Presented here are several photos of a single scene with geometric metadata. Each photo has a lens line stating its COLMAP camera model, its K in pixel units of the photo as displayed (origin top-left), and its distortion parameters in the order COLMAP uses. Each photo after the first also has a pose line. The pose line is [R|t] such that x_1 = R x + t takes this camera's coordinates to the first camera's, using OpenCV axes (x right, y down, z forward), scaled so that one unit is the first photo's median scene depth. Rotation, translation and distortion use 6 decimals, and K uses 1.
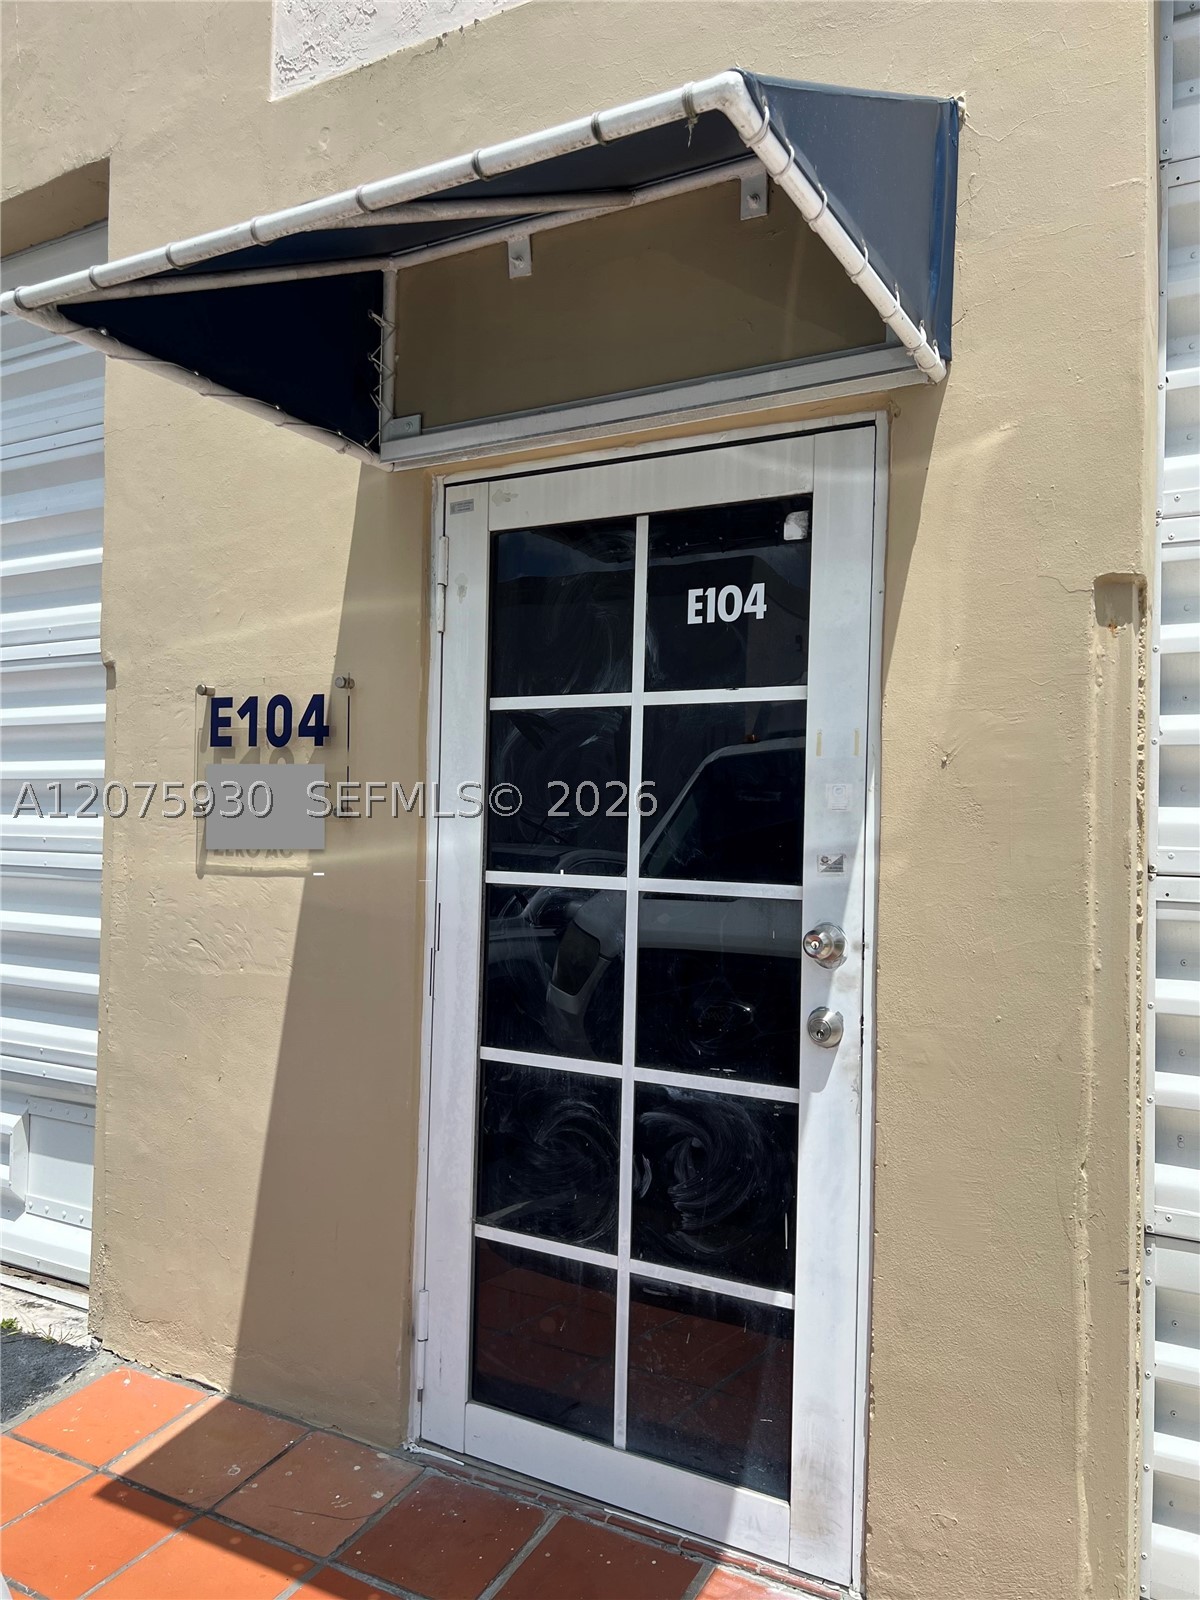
lens RADIAL K [[1185.5, 0, 601.5], [0, 1185.5, 792.1], [0, 0, 1]] dist [0.055961, -0.063233]
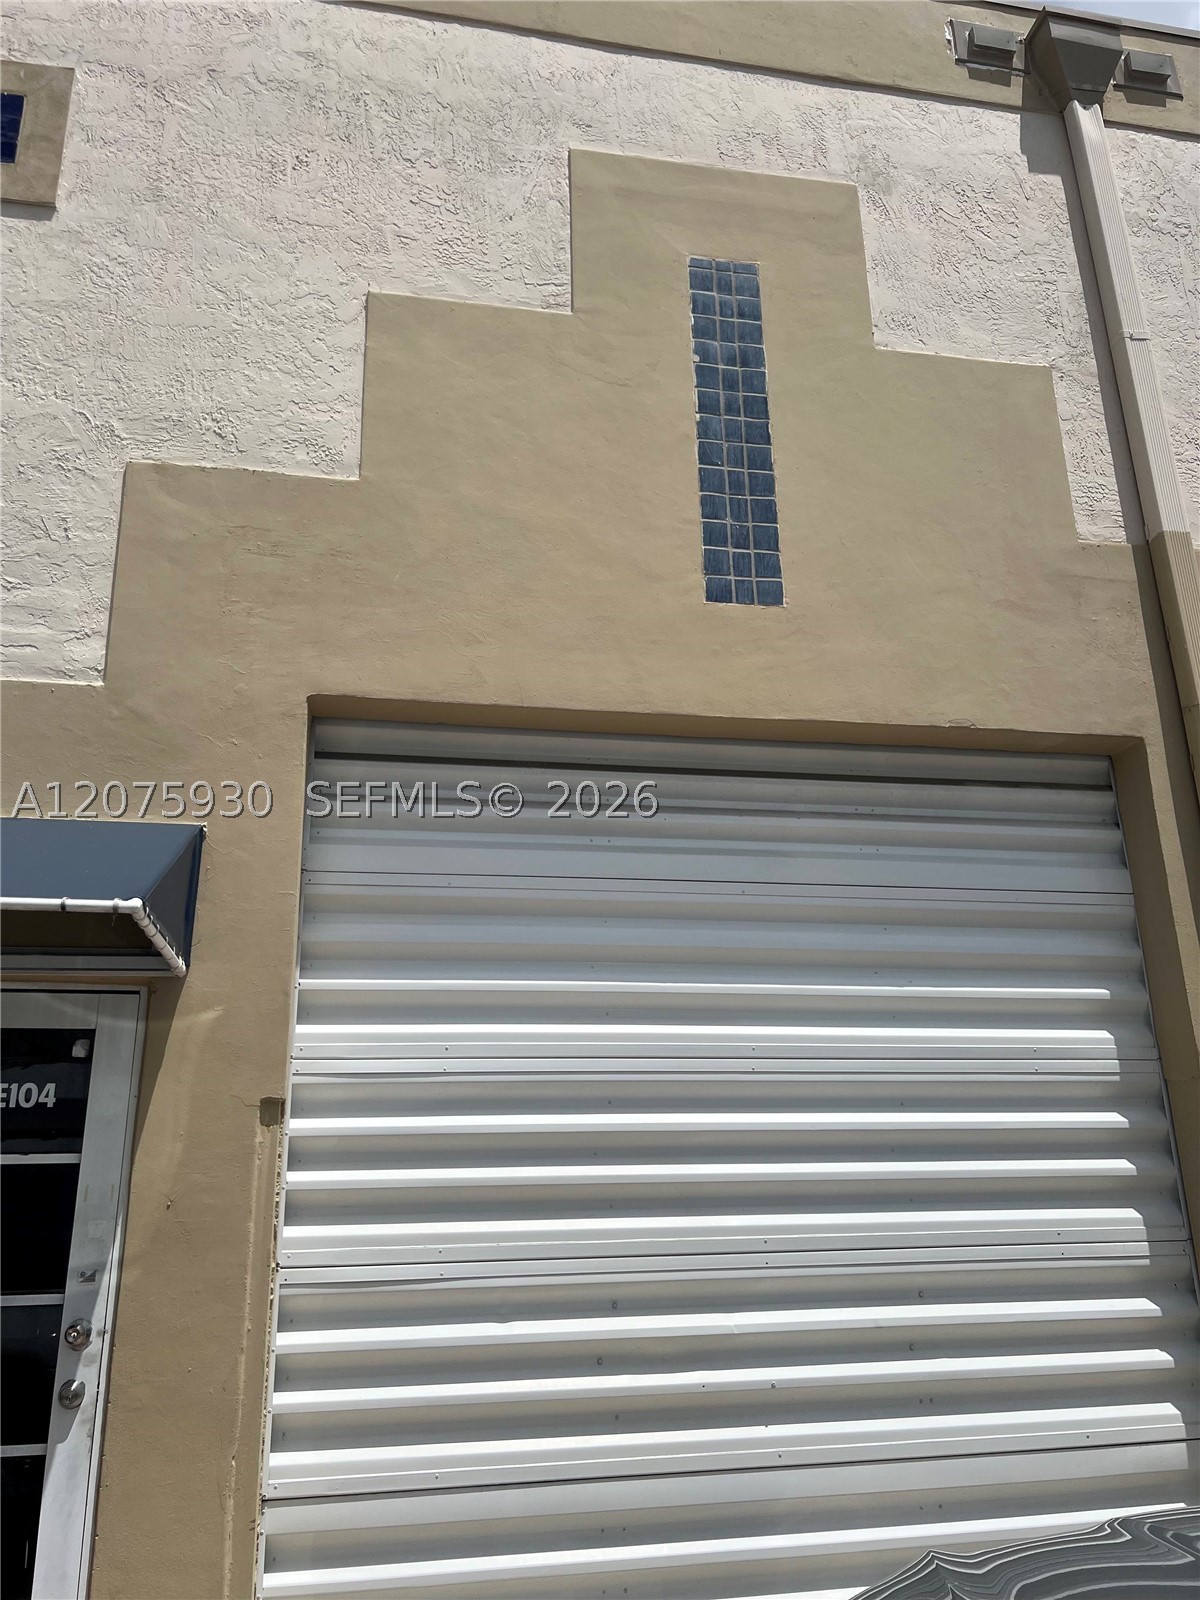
lens RADIAL K [[1212.4, 0, 600.0], [0, 1212.4, 800.0], [0, 0, 1]] dist [-0.058777, 0.079575]
pose [[0.748694, 0.169047, 0.641000, -0.414659], [0.016808, 0.961788, -0.273279, -0.098689], [-0.662703, 0.215377, 0.717243, -0.691214]]
